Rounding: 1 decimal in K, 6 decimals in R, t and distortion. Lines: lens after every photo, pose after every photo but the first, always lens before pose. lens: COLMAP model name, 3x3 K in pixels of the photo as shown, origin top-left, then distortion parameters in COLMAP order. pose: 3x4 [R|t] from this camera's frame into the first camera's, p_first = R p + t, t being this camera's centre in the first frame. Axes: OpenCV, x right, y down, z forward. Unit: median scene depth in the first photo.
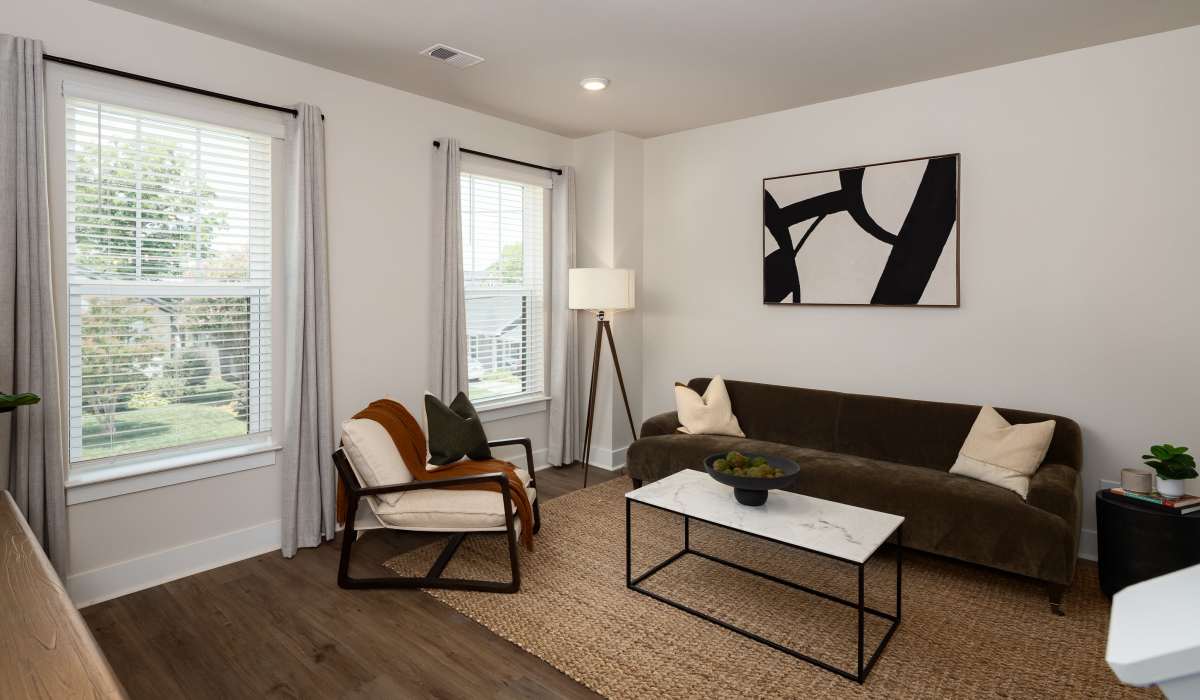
lens RADIAL K [[596.7, 0, 542.9], [0, 596.7, 301.1], [0, 0, 1]] dist [0.000182, 0.000157]
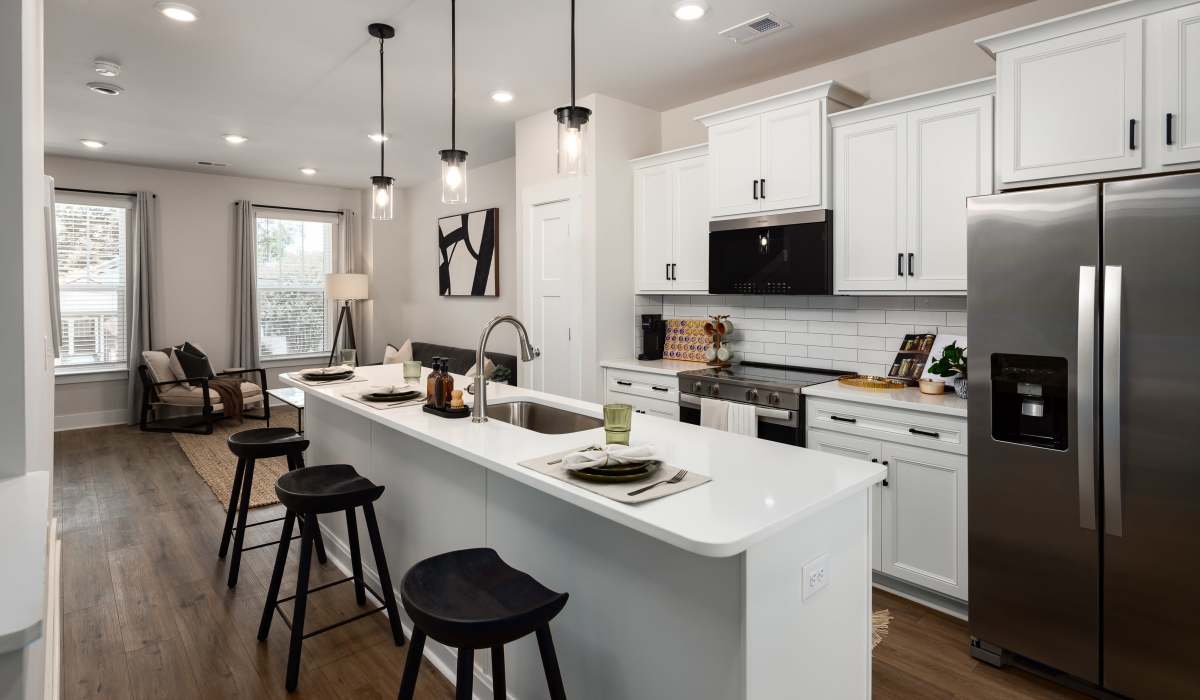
lens RADIAL K [[596.7, 0, 542.9], [0, 596.7, 301.1], [0, 0, 1]] dist [0.000182, 0.000157]
pose [[0.989601, 0.007338, -0.143652, 0.959644], [-0.007468, 0.999972, -0.000370, 0.019642], [0.143645, 0.001439, 0.989628, -0.609330]]
